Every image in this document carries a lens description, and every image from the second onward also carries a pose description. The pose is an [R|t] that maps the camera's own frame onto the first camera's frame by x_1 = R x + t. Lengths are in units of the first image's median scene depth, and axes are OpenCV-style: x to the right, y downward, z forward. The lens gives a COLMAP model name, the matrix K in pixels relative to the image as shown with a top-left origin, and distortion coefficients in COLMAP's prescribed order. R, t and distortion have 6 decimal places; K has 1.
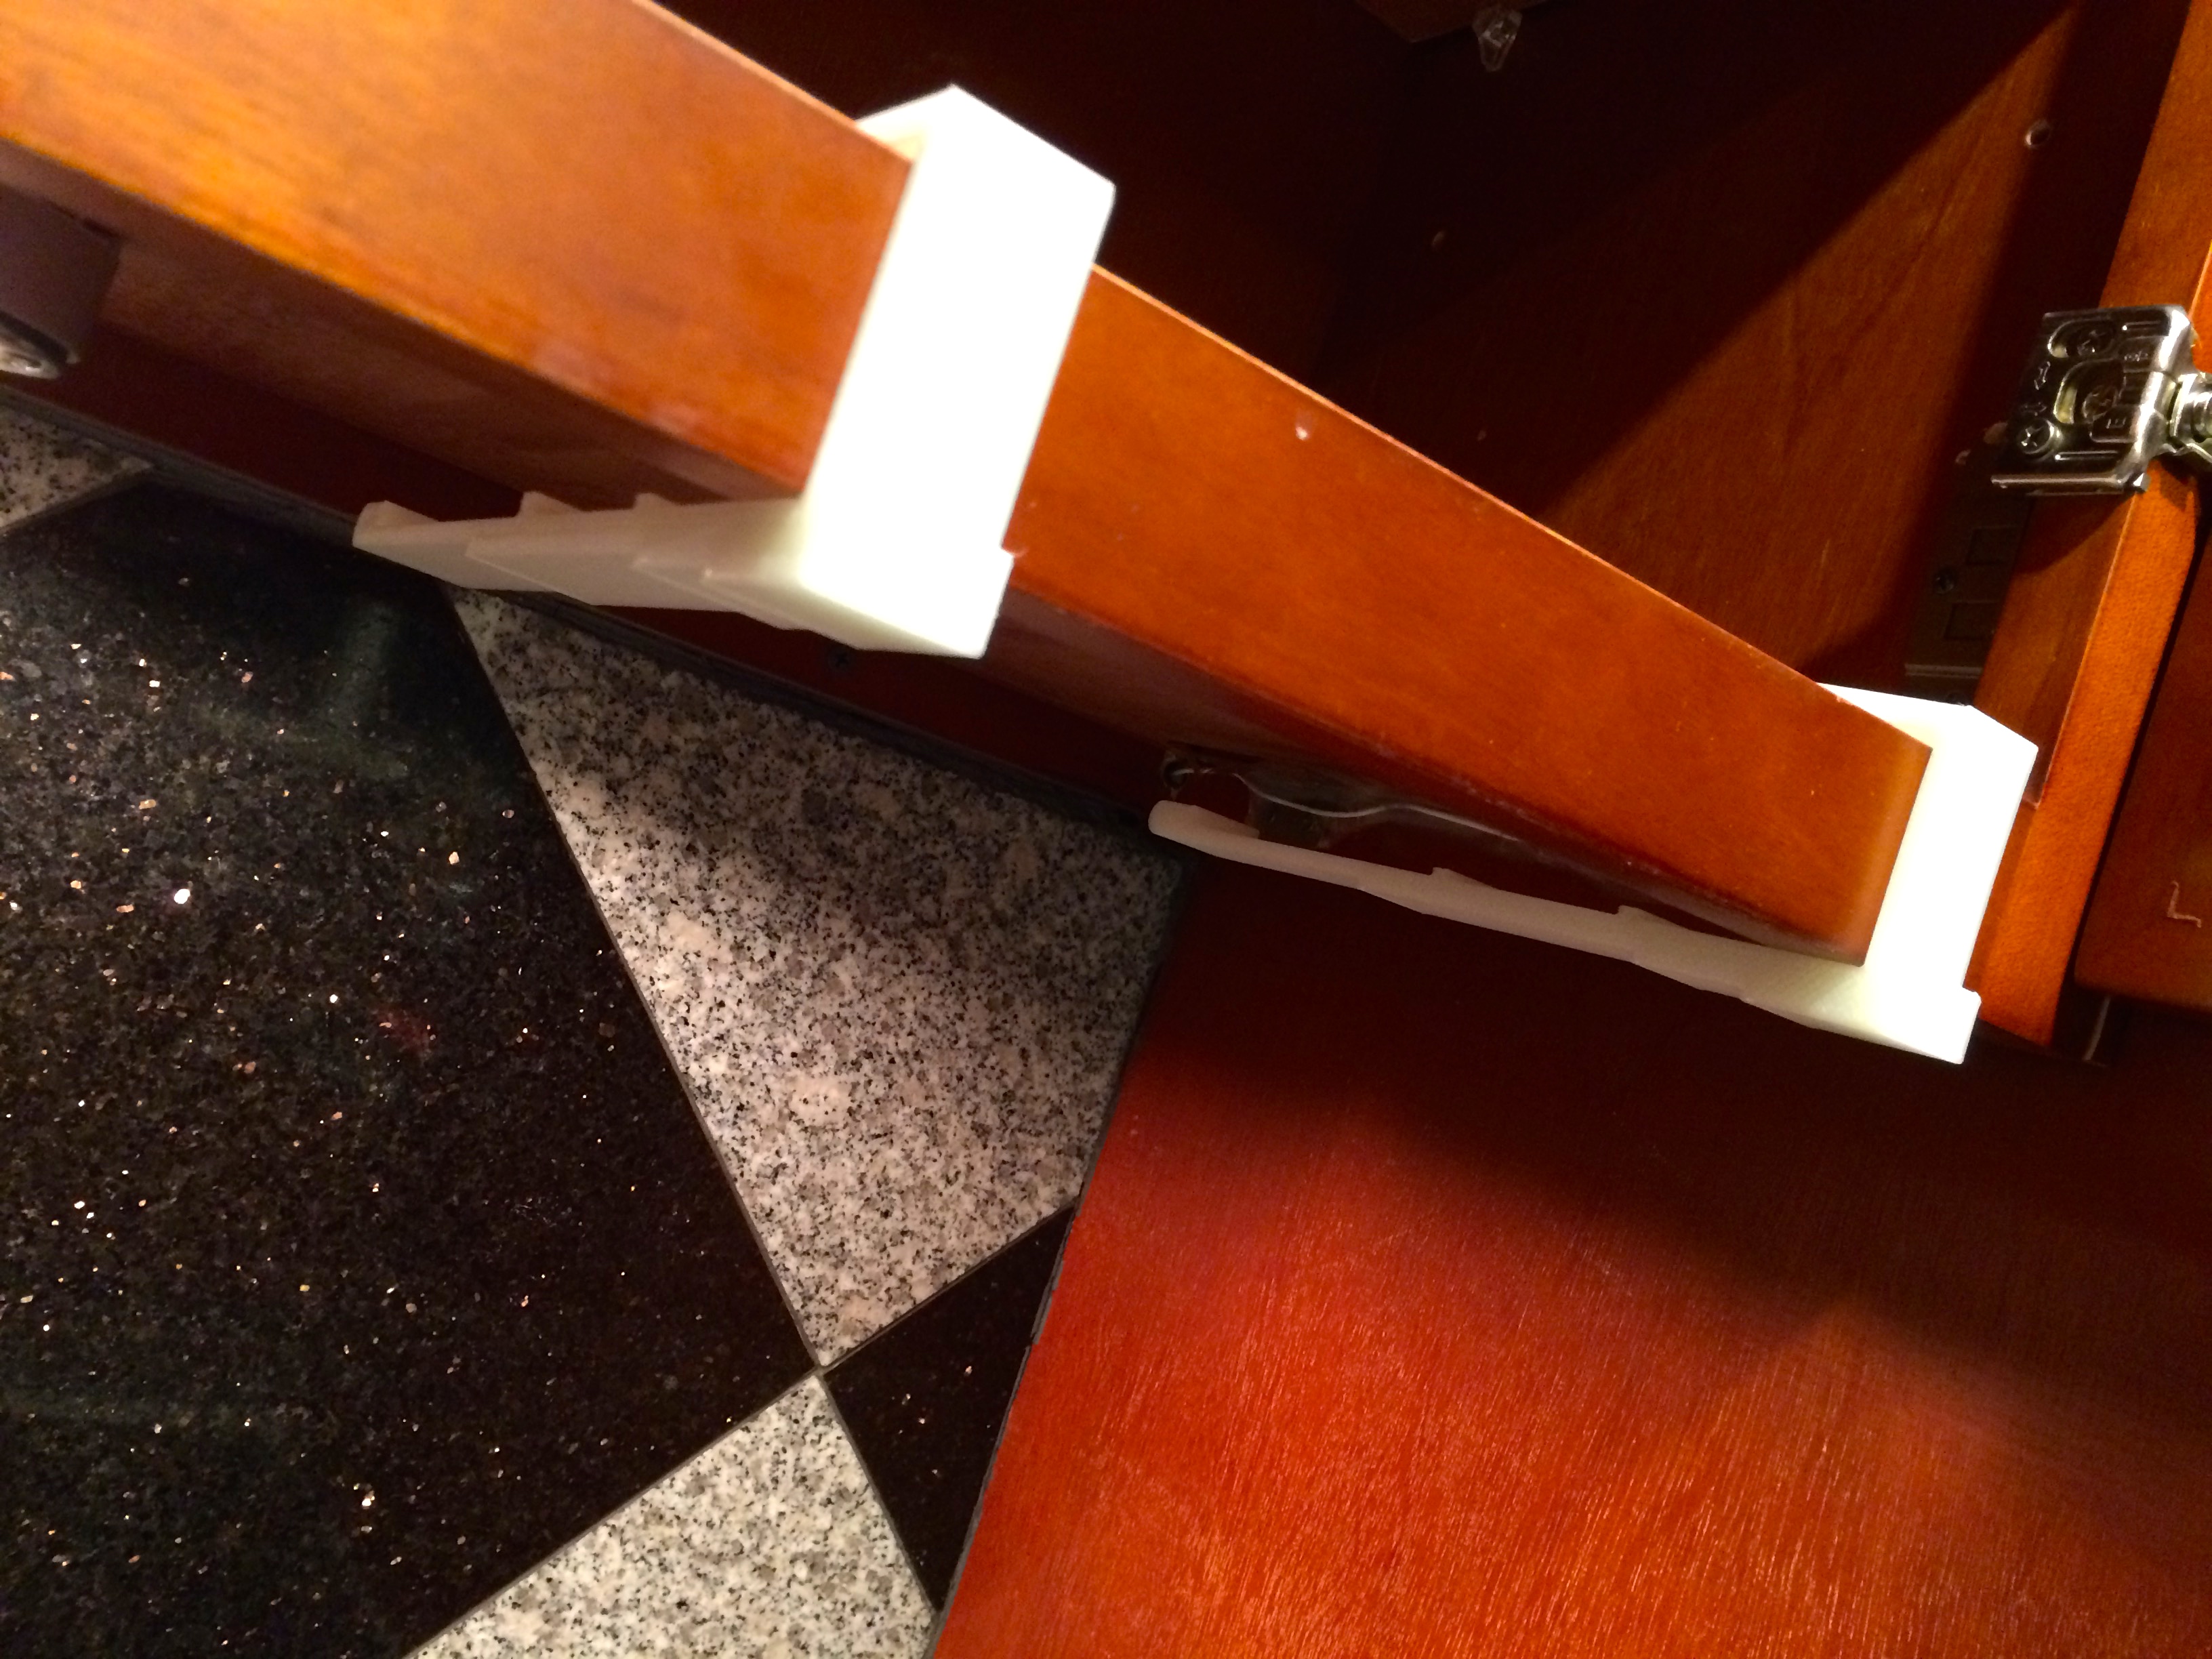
lens RADIAL K [[1895.1, 0, 1100.8], [0, 1895.1, 831.9], [0, 0, 1]] dist [0.092854, -0.127894]
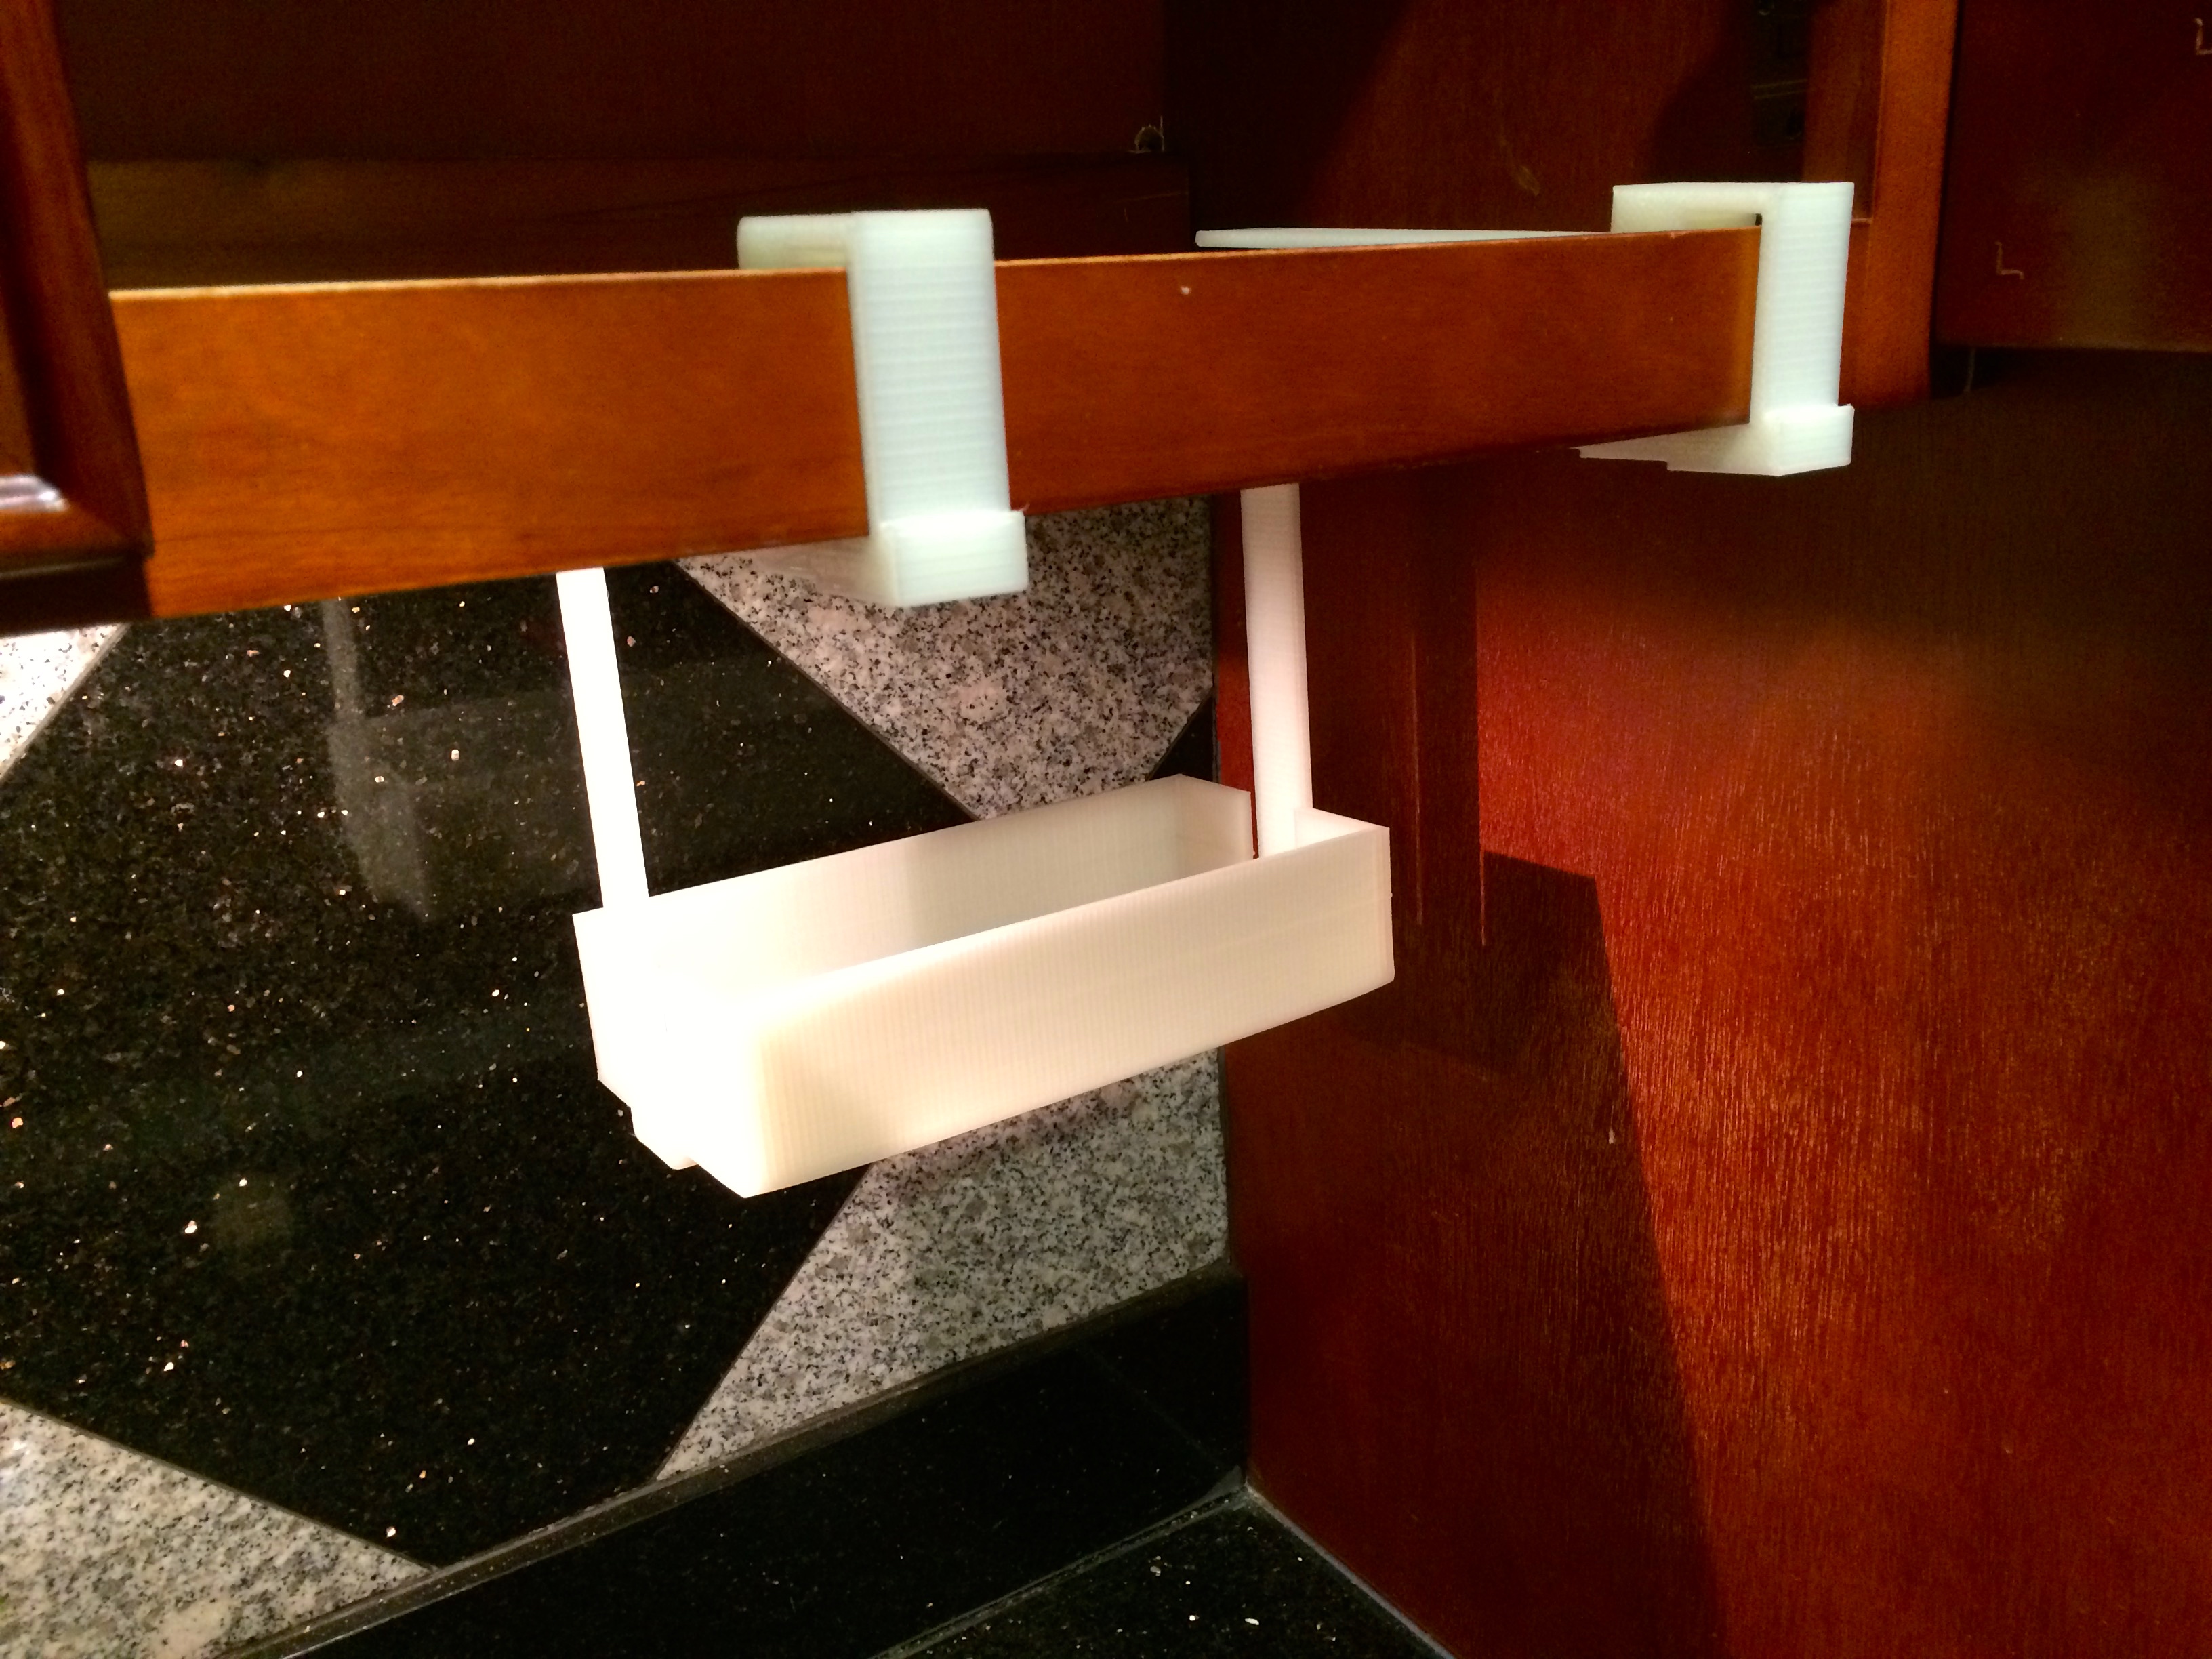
lens RADIAL K [[1886.0, 0, 1100.0], [0, 1886.0, 830.8], [0, 0, 1]] dist [0.082753, -0.118661]
pose [[0.935927, -0.331290, -0.119534, 0.036068], [0.352194, 0.881055, 0.315754, -0.135306], [0.000710, -0.337622, 0.941281, -0.143408]]
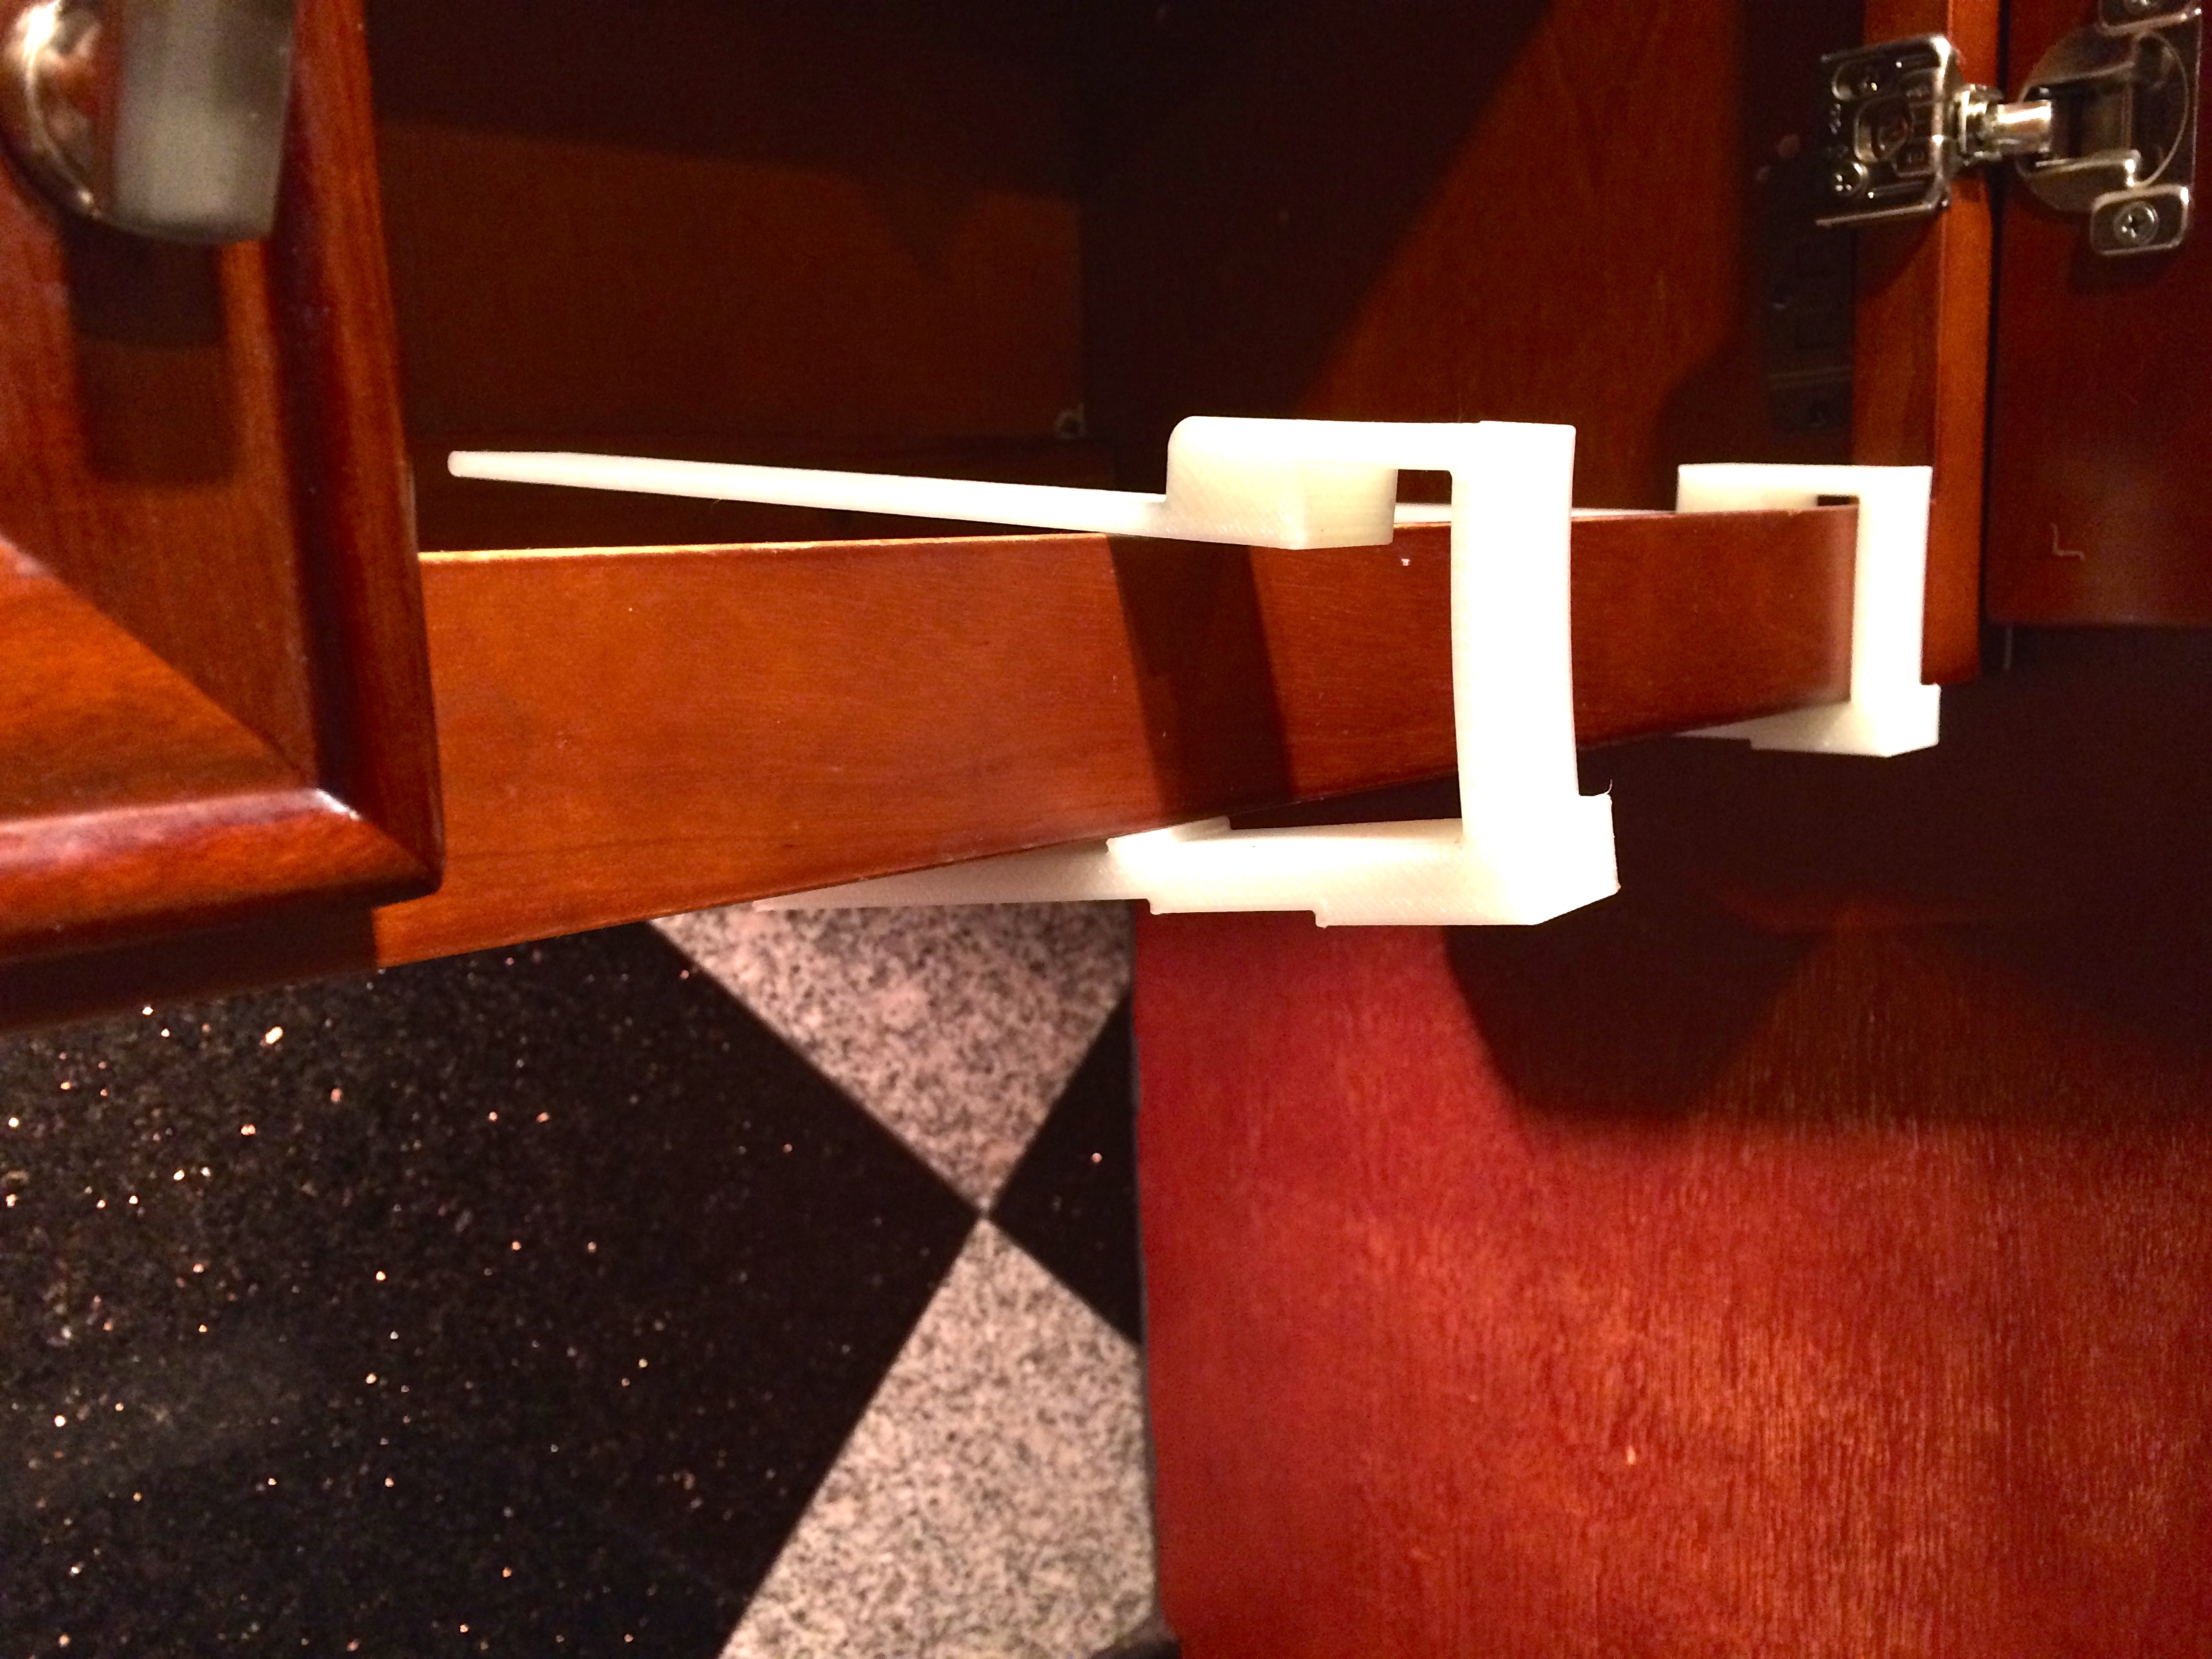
lens RADIAL K [[1913.2, 0, 1096.5], [0, 1913.2, 833.8], [0, 0, 1]] dist [0.084820, -0.133219]
pose [[0.926940, -0.365790, 0.083544, -0.100780], [0.337667, 0.910334, 0.239320, -0.175378], [-0.163594, -0.193625, 0.967340, -0.065226]]
